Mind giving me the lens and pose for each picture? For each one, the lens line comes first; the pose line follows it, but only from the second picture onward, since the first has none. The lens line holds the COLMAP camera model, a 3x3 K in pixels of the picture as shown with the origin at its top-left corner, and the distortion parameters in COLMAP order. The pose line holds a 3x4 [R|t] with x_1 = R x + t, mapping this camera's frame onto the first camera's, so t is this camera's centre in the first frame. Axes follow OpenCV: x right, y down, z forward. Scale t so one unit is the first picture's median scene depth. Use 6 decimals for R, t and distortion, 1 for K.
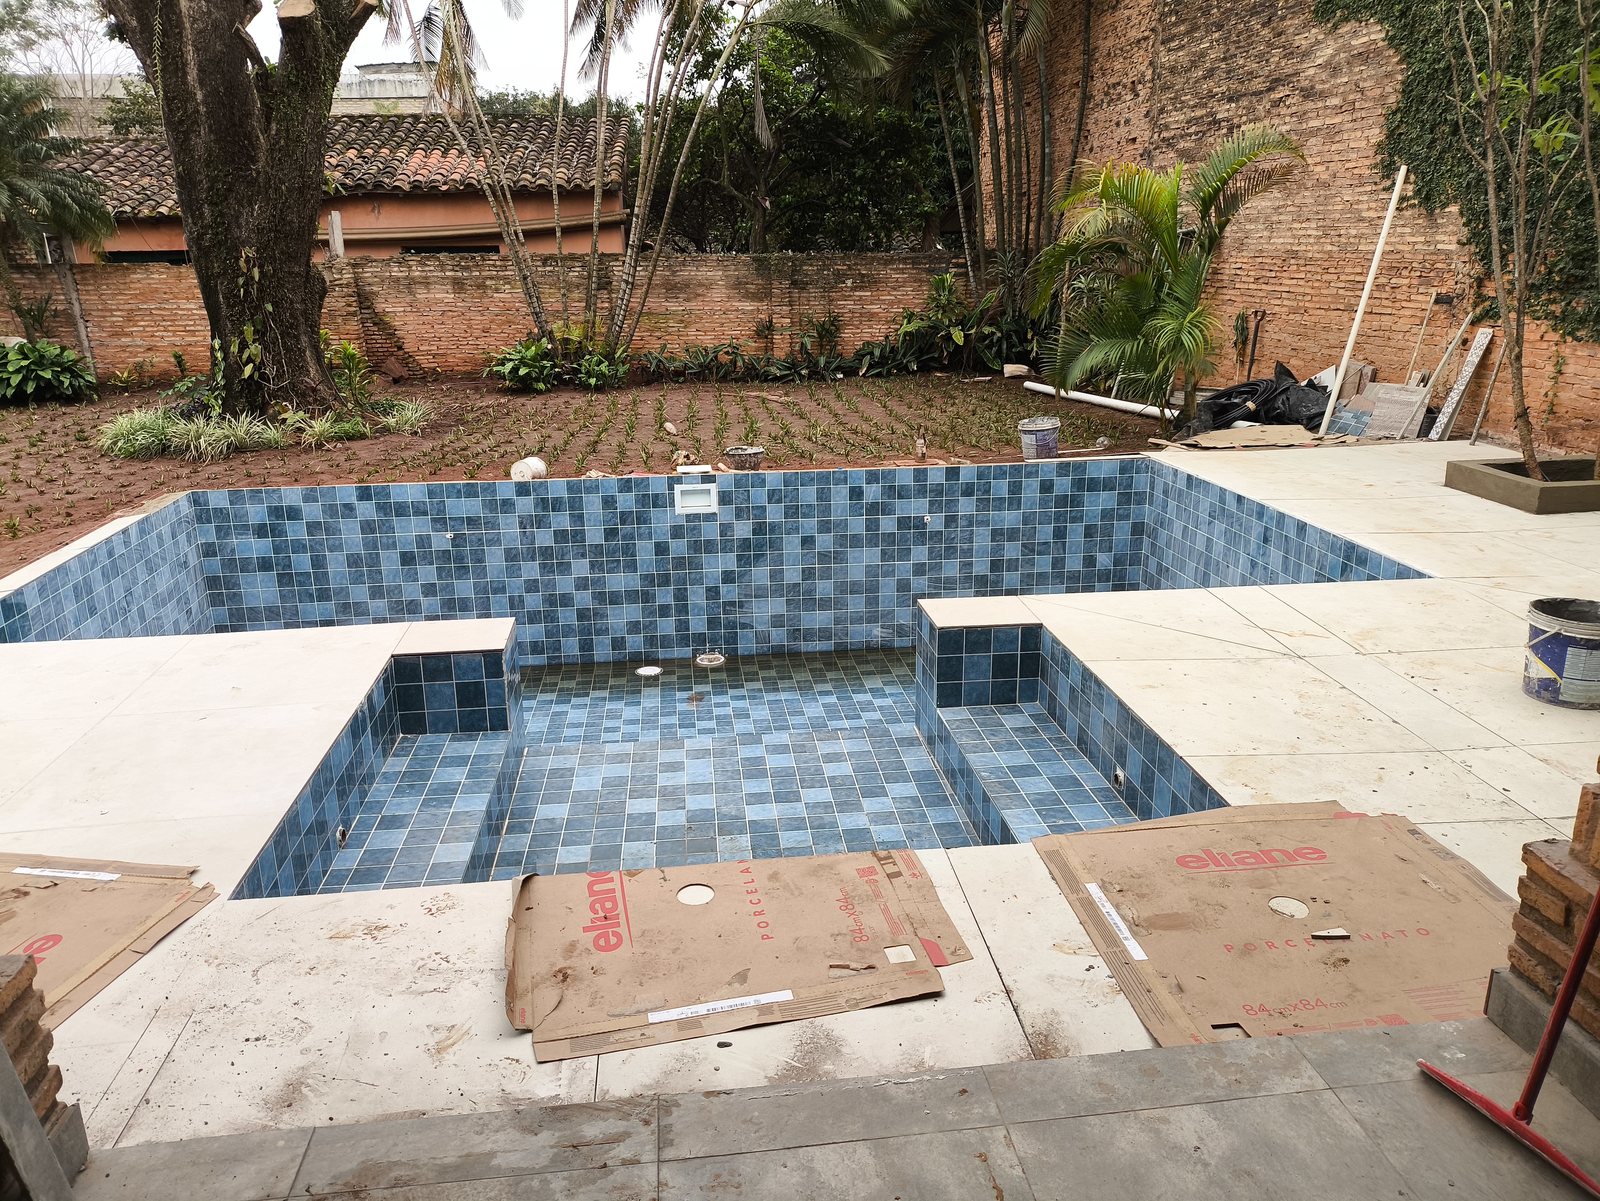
lens RADIAL K [[1158.8, 0, 799.7], [0, 1158.8, 609.6], [0, 0, 1]] dist [0.105278, -0.156351]
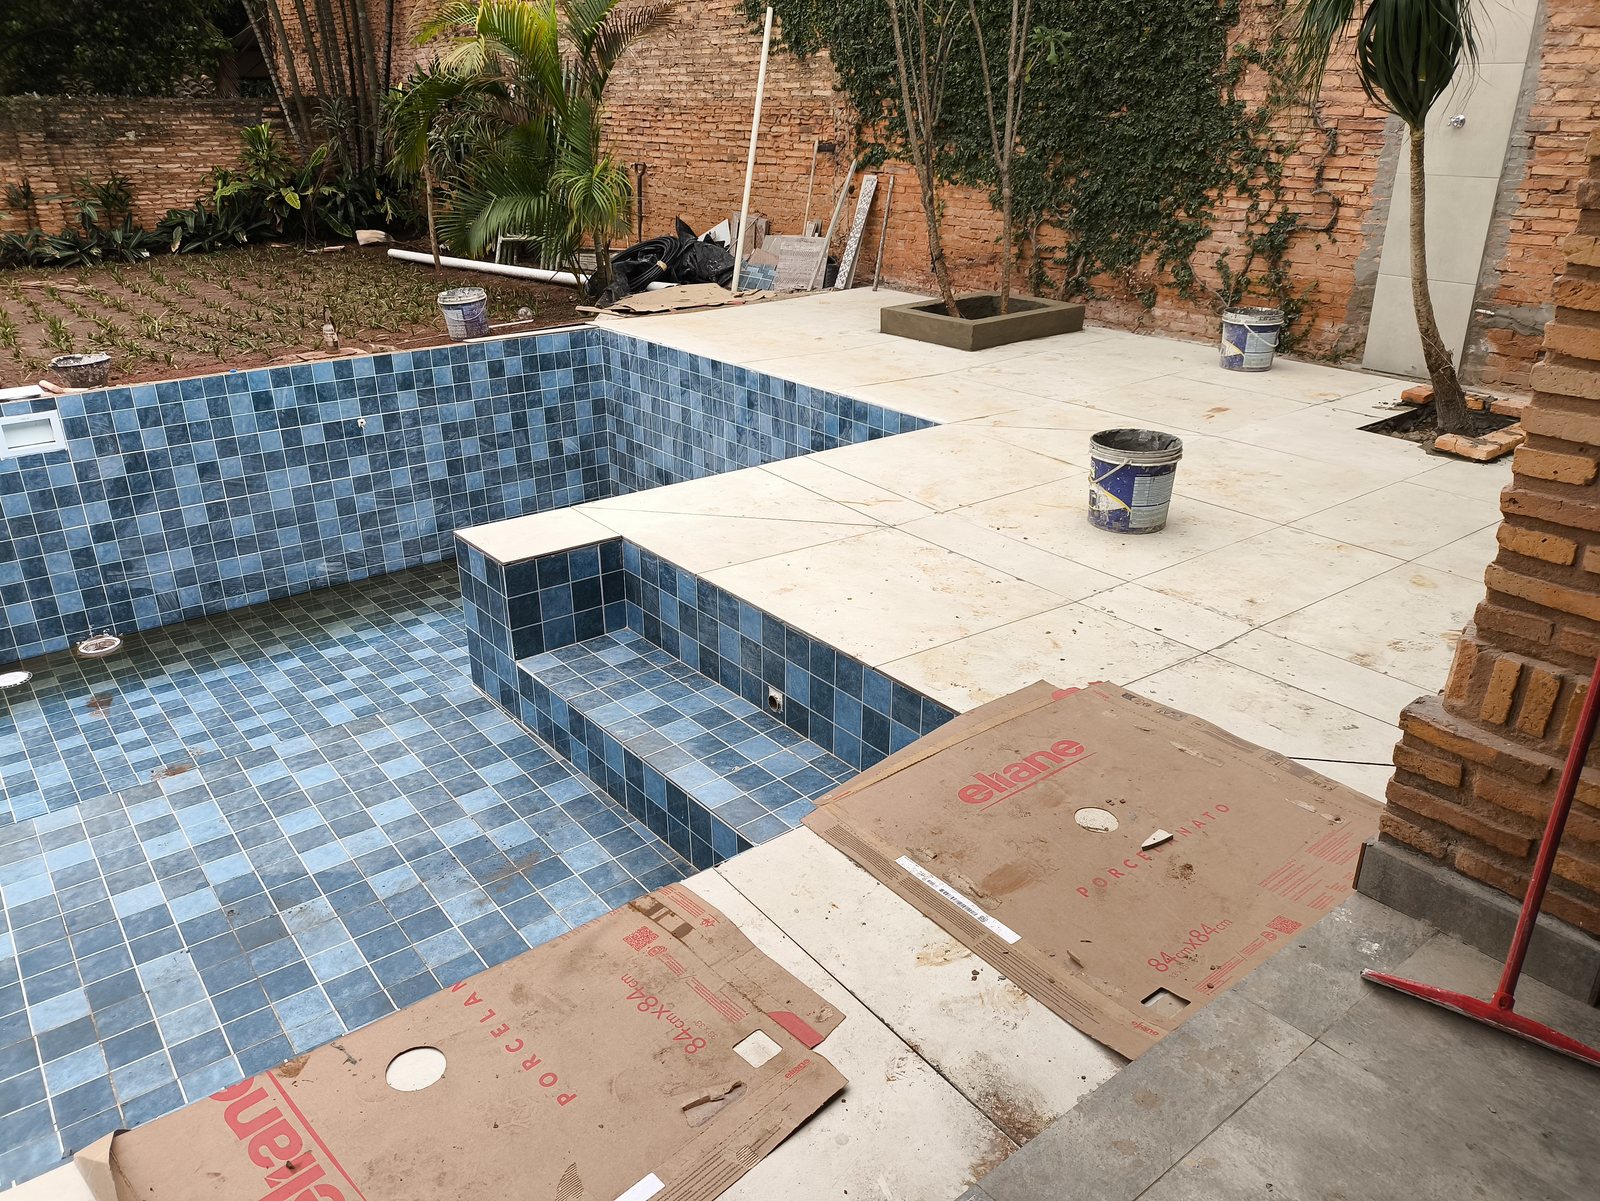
lens RADIAL K [[1158.8, 0, 799.7], [0, 1158.8, 609.6], [0, 0, 1]] dist [0.105278, -0.156351]
pose [[0.849530, -0.203005, 0.486916, -0.059365], [0.150348, 0.977885, 0.145385, -0.022499], [-0.505662, -0.050302, 0.861264, 0.117356]]
